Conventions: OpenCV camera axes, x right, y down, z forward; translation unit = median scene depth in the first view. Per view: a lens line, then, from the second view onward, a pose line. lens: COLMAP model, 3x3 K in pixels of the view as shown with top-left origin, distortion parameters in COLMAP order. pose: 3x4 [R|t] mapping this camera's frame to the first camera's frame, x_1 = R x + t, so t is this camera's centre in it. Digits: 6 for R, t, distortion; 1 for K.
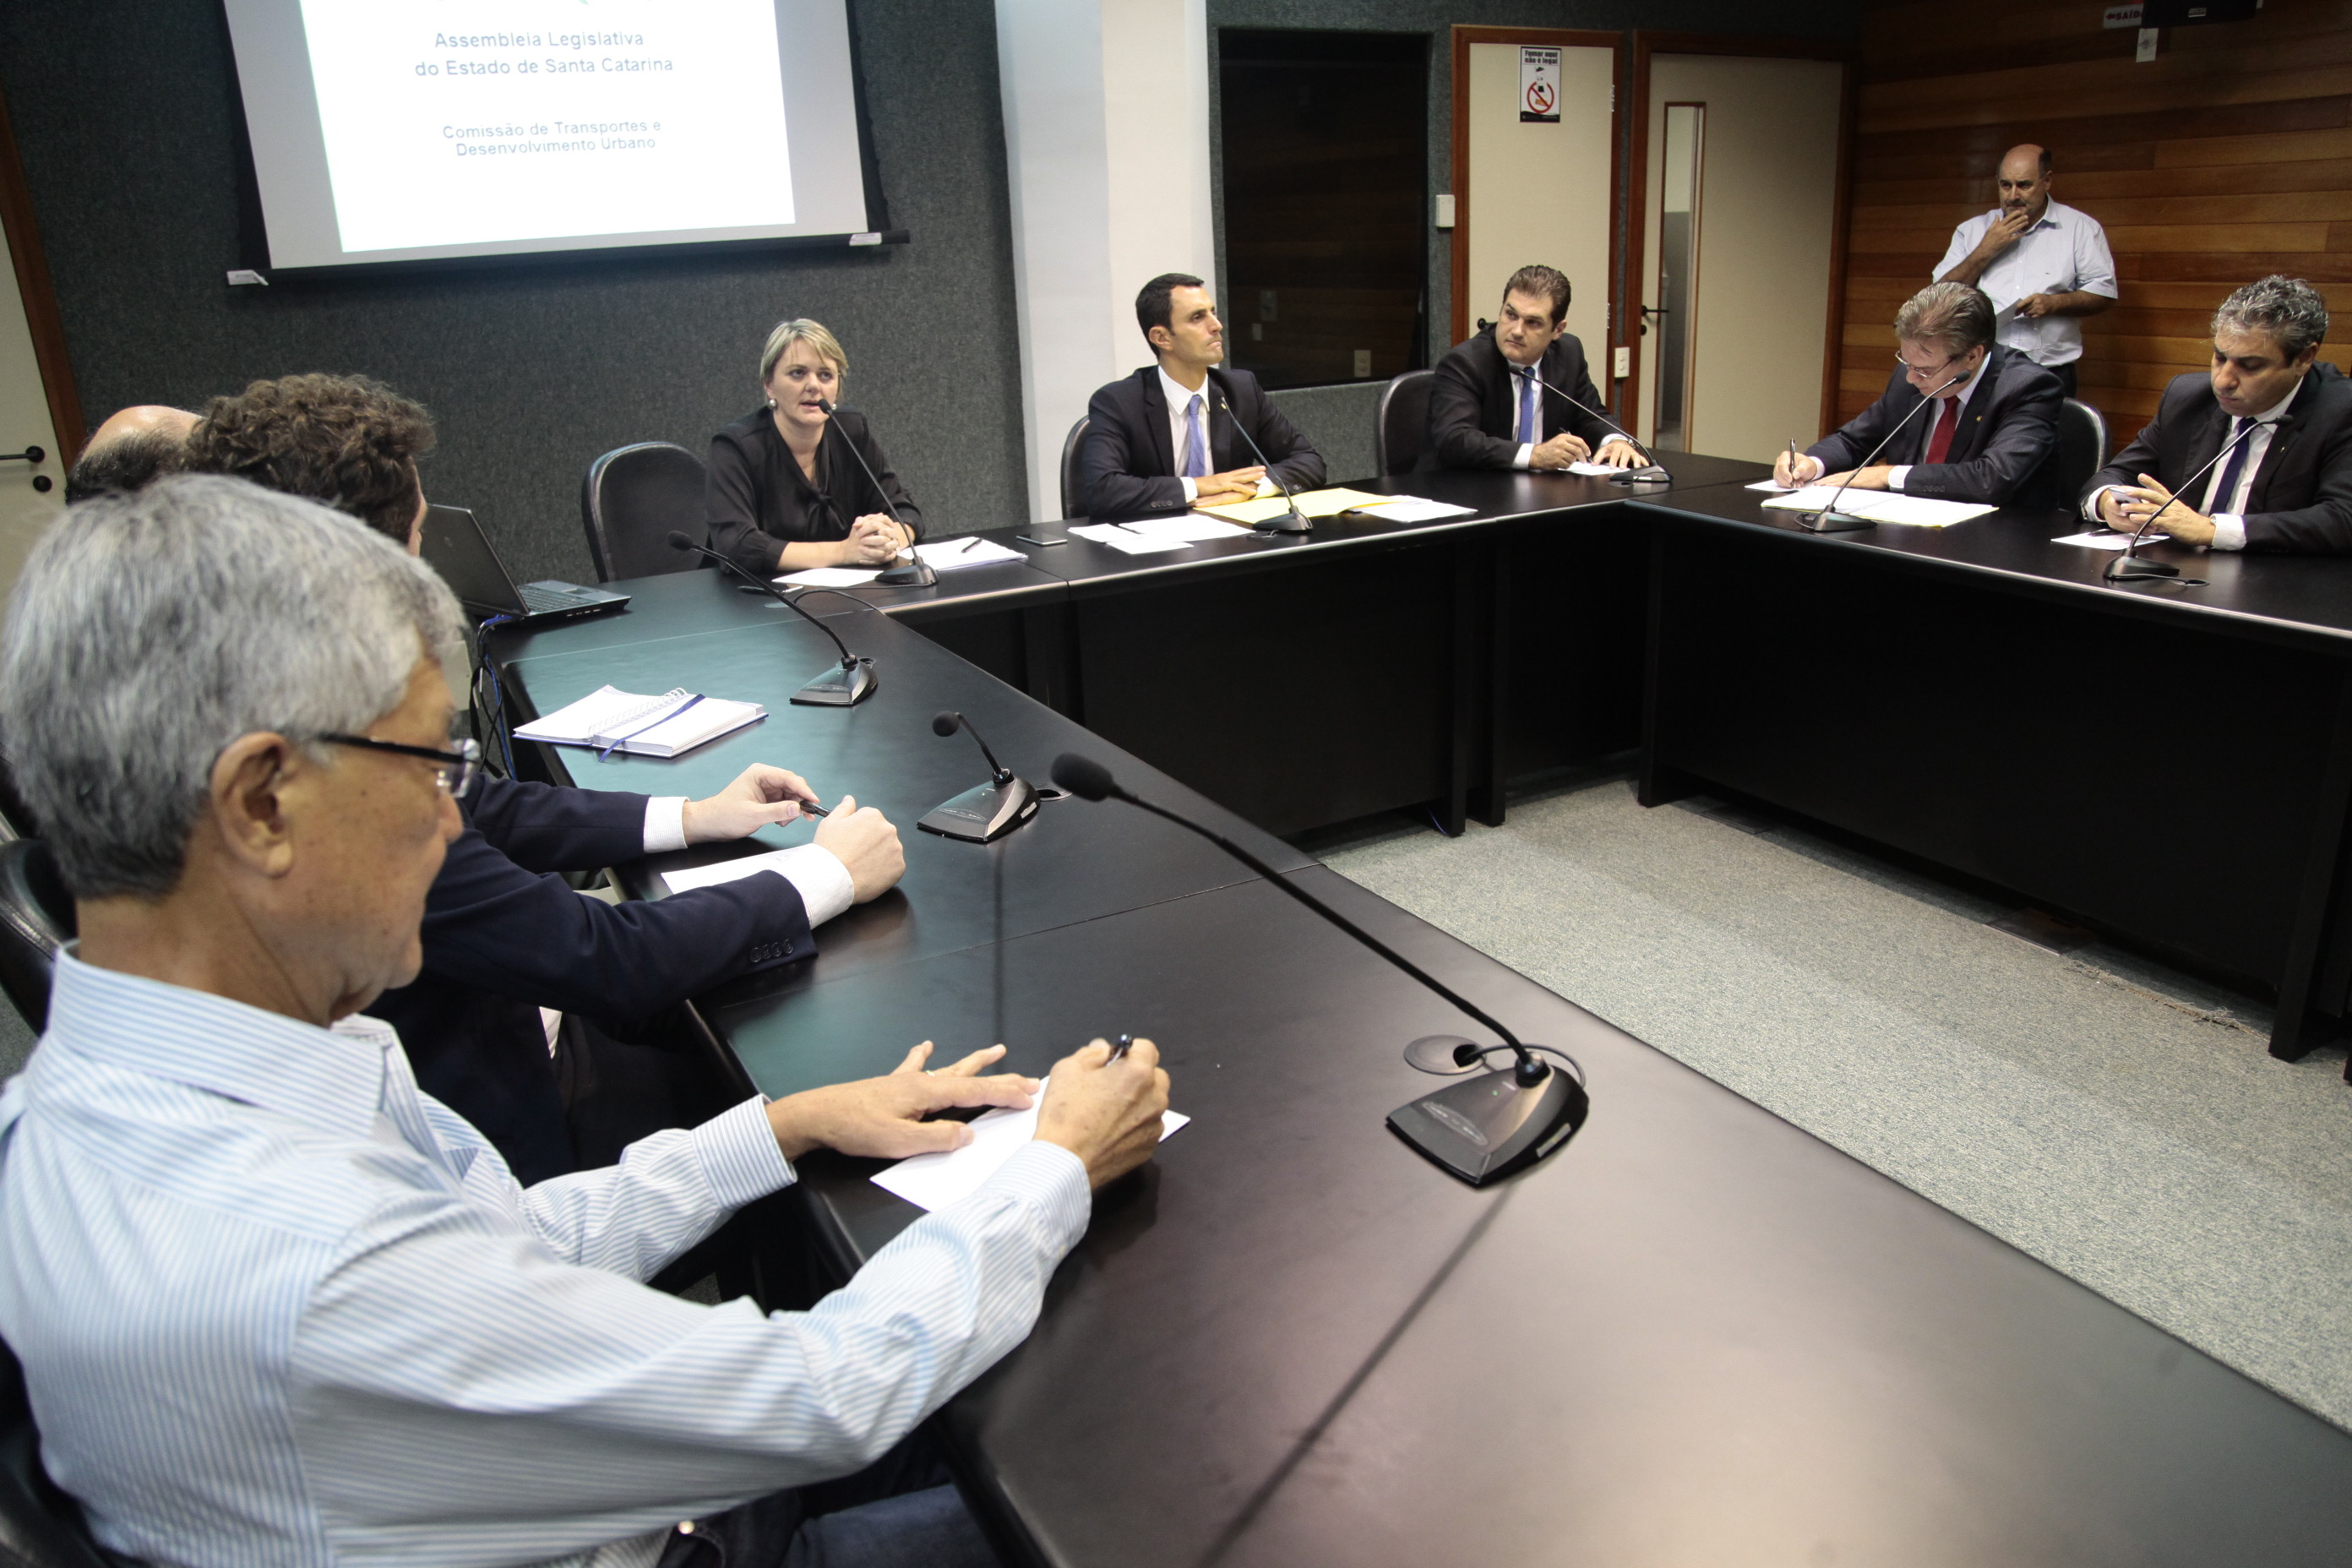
lens RADIAL K [[1643.2, 0, 1212.7], [0, 1643.2, 788.5], [0, 0, 1]] dist [-0.113705, 0.031760]
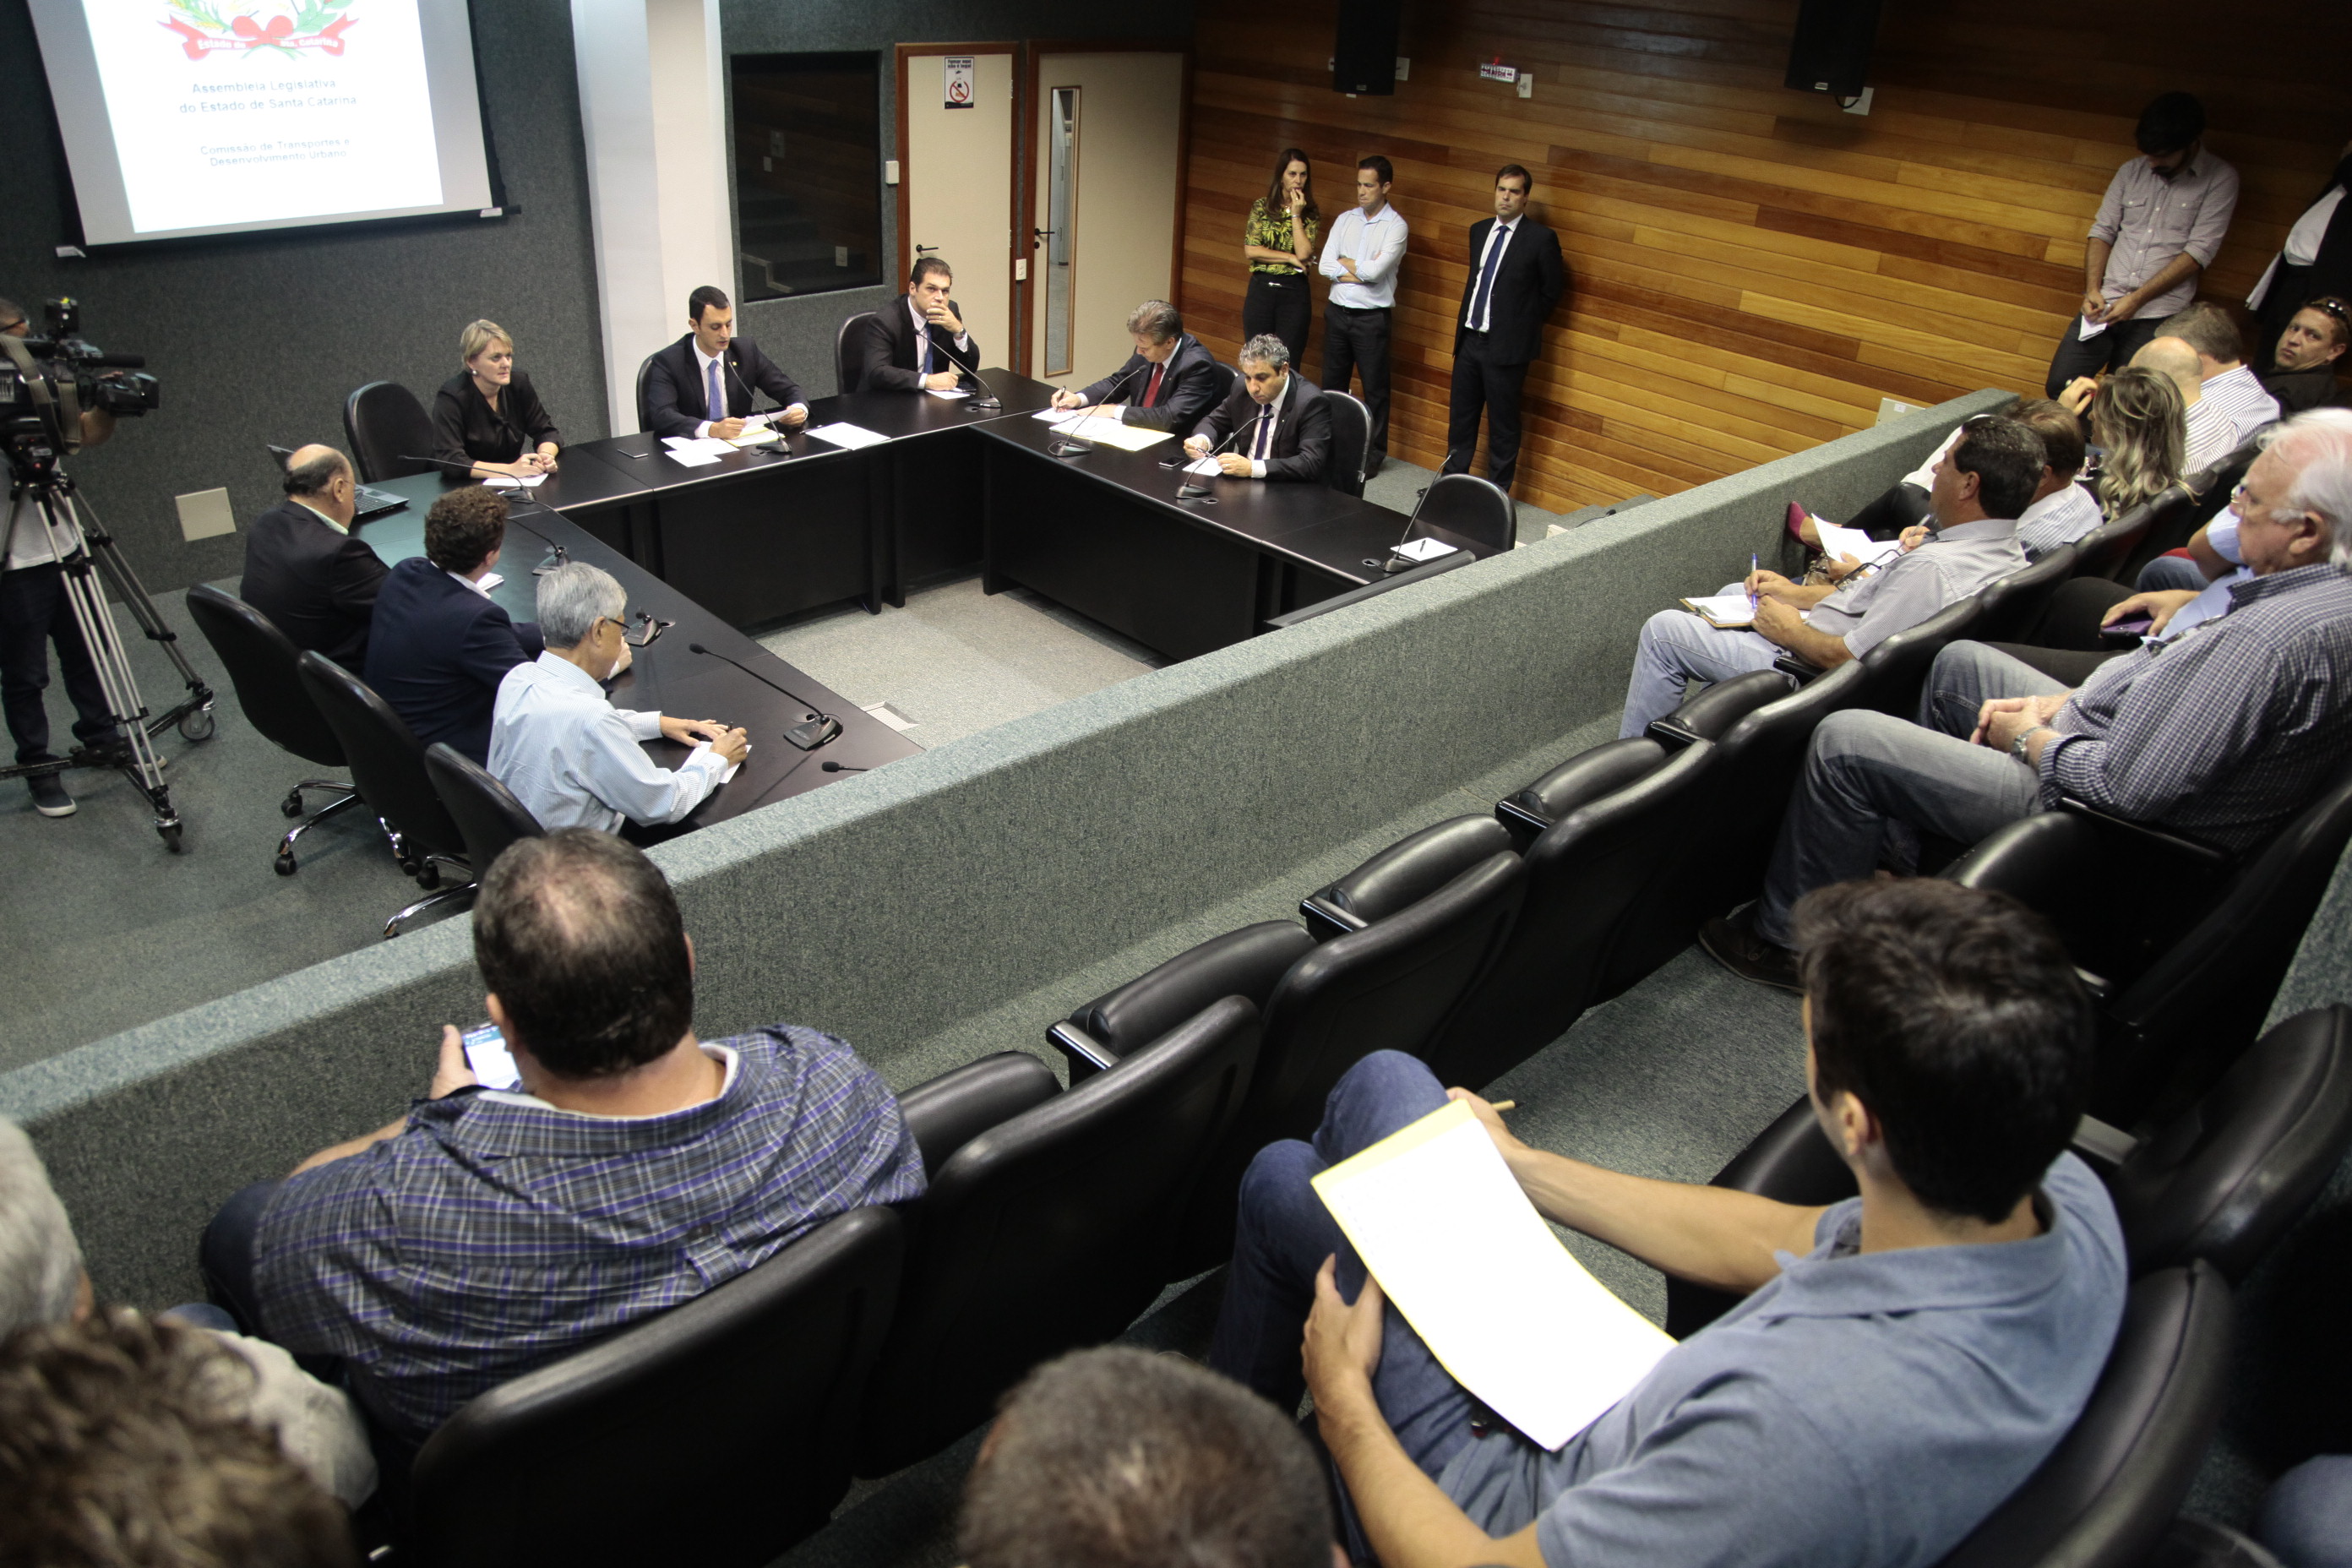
lens RADIAL K [[1667.4, 0, 1176.0], [0, 1667.4, 784.0], [0, 0, 1]] dist [-0.124485, 0.087557]
pose [[0.968291, -0.031949, 0.247774, 0.010972], [-0.010218, 0.985894, 0.167058, -0.078638], [-0.249616, -0.164293, 0.954306, -0.700015]]
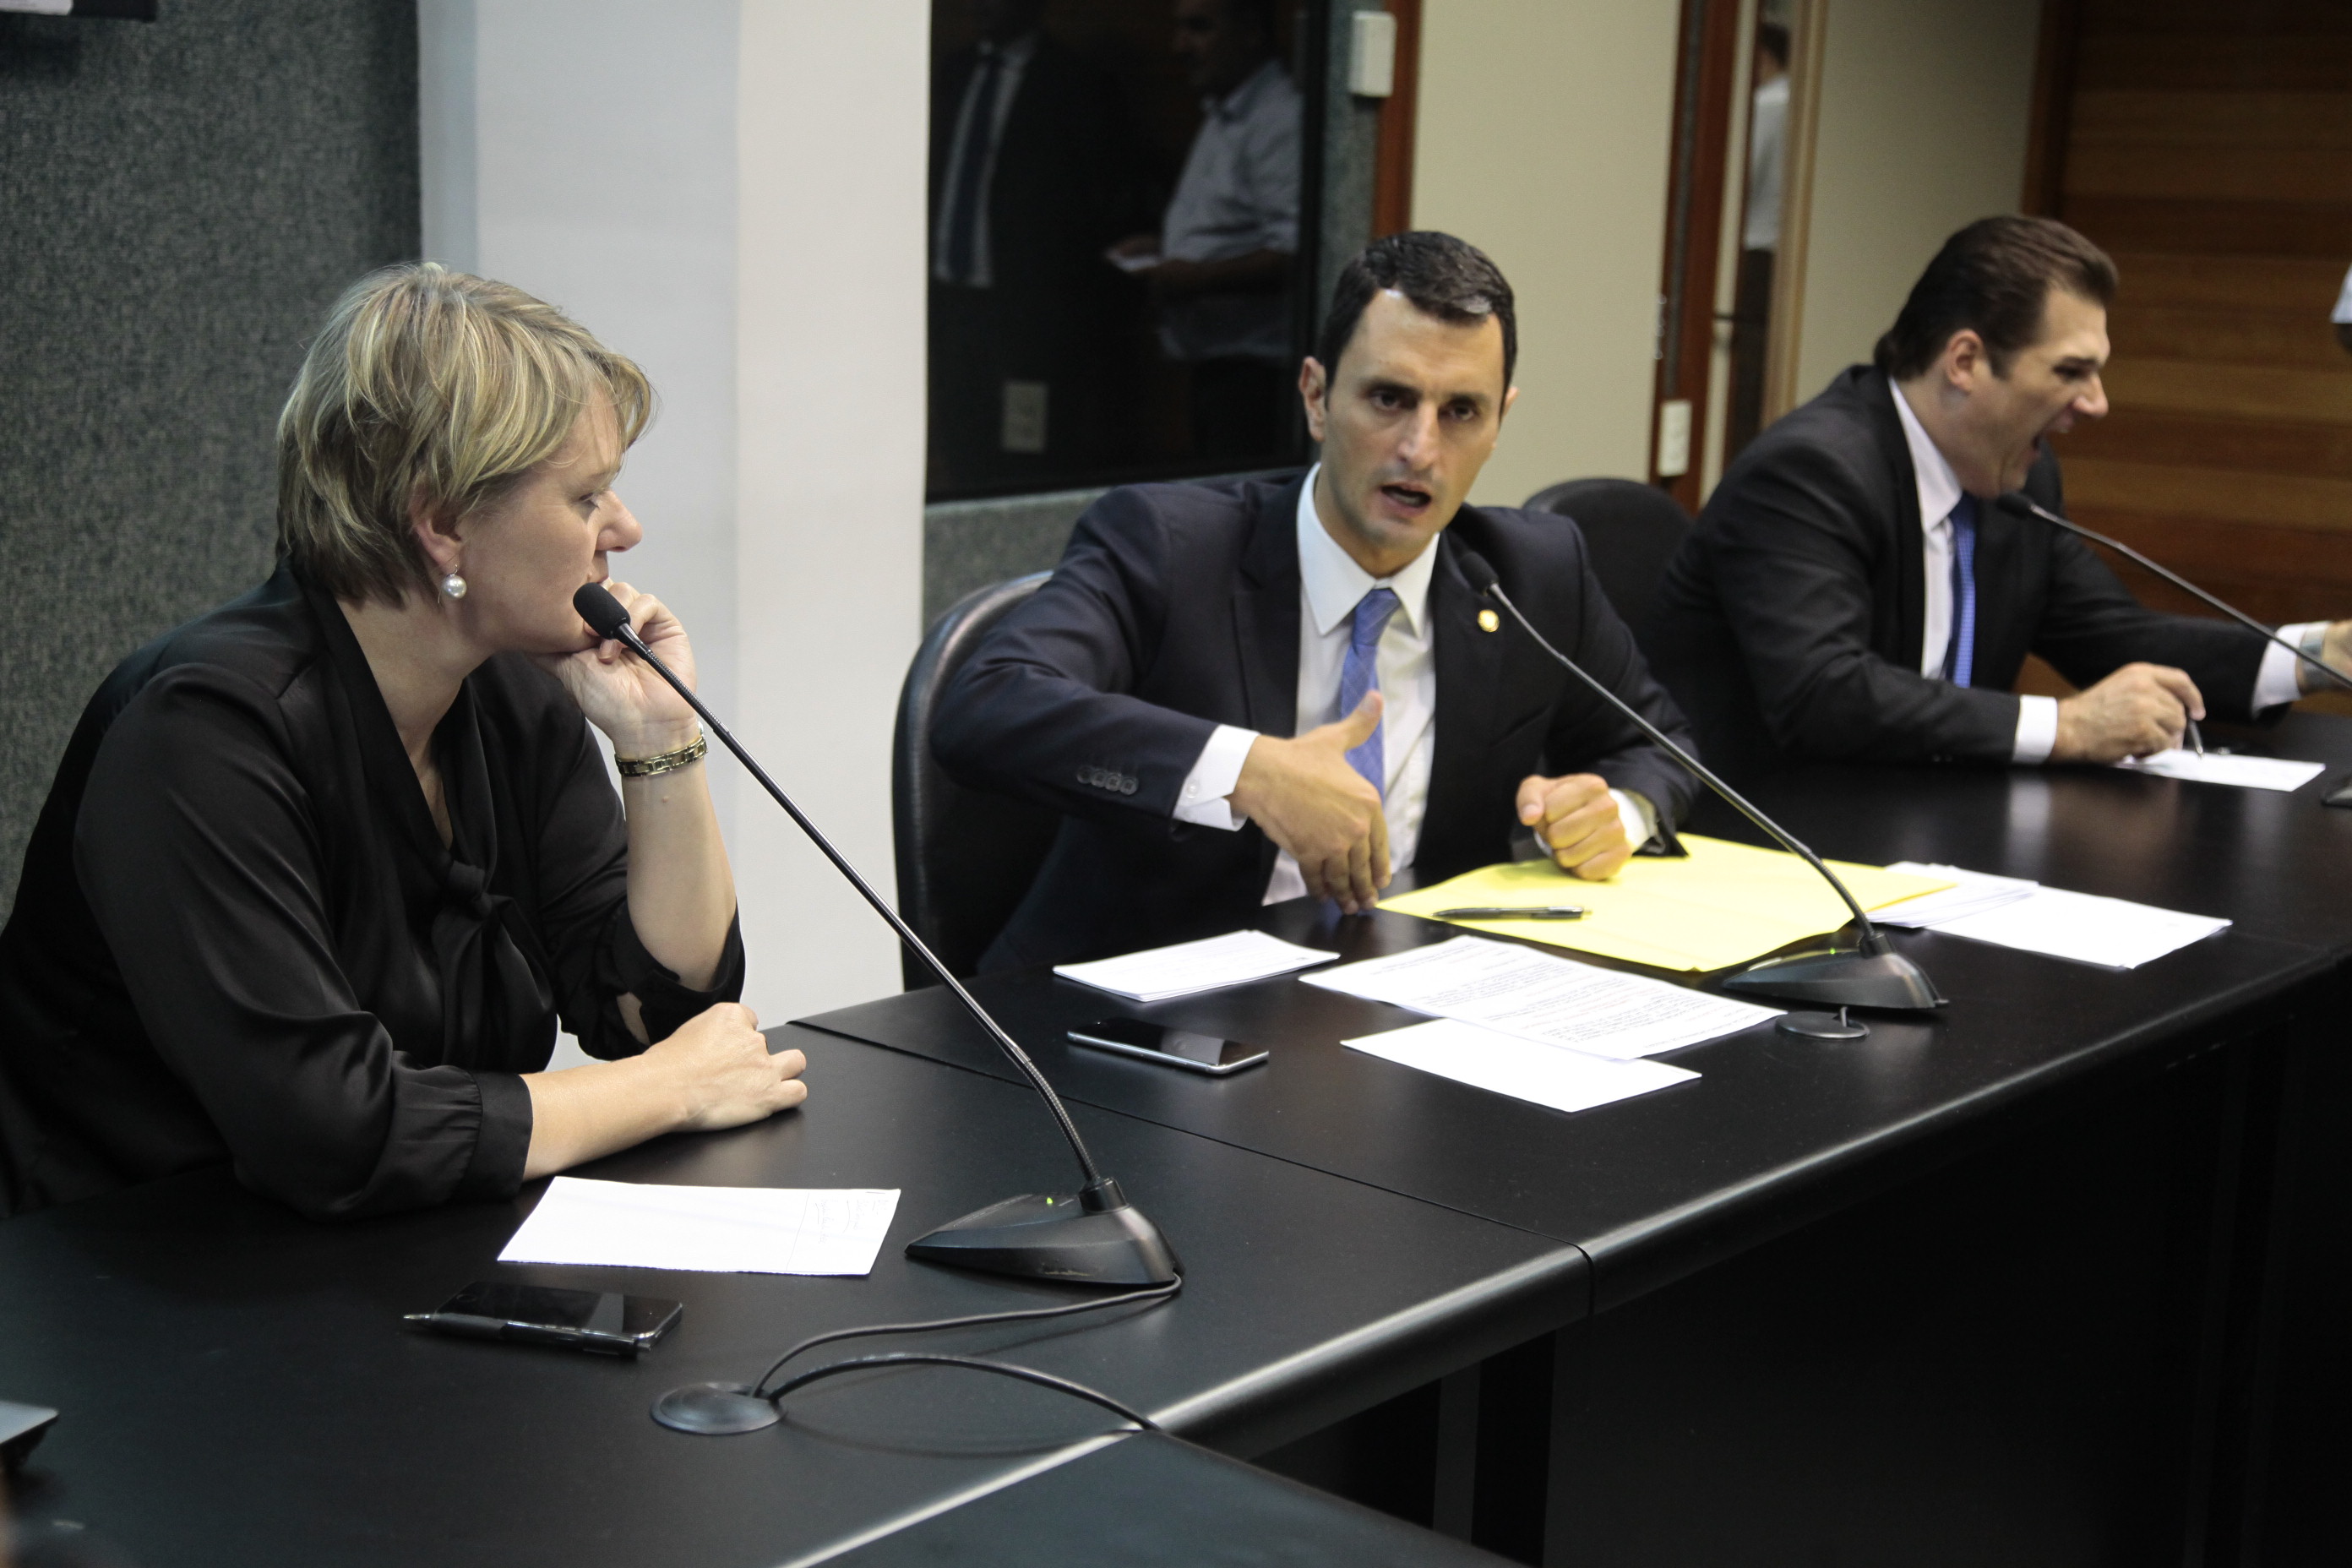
lens RADIAL K [[3541.7, 0, 1176.0], [0, 3541.7, 784.0], [0, 0, 1]] dist [0.132868, 0.017328]
pose [[0.928781, 0.002983, 0.370617, -0.279412], [0.046370, 0.991175, -0.124183, -0.093203], [-0.367717, 0.132524, 0.920446, 0.300096]]
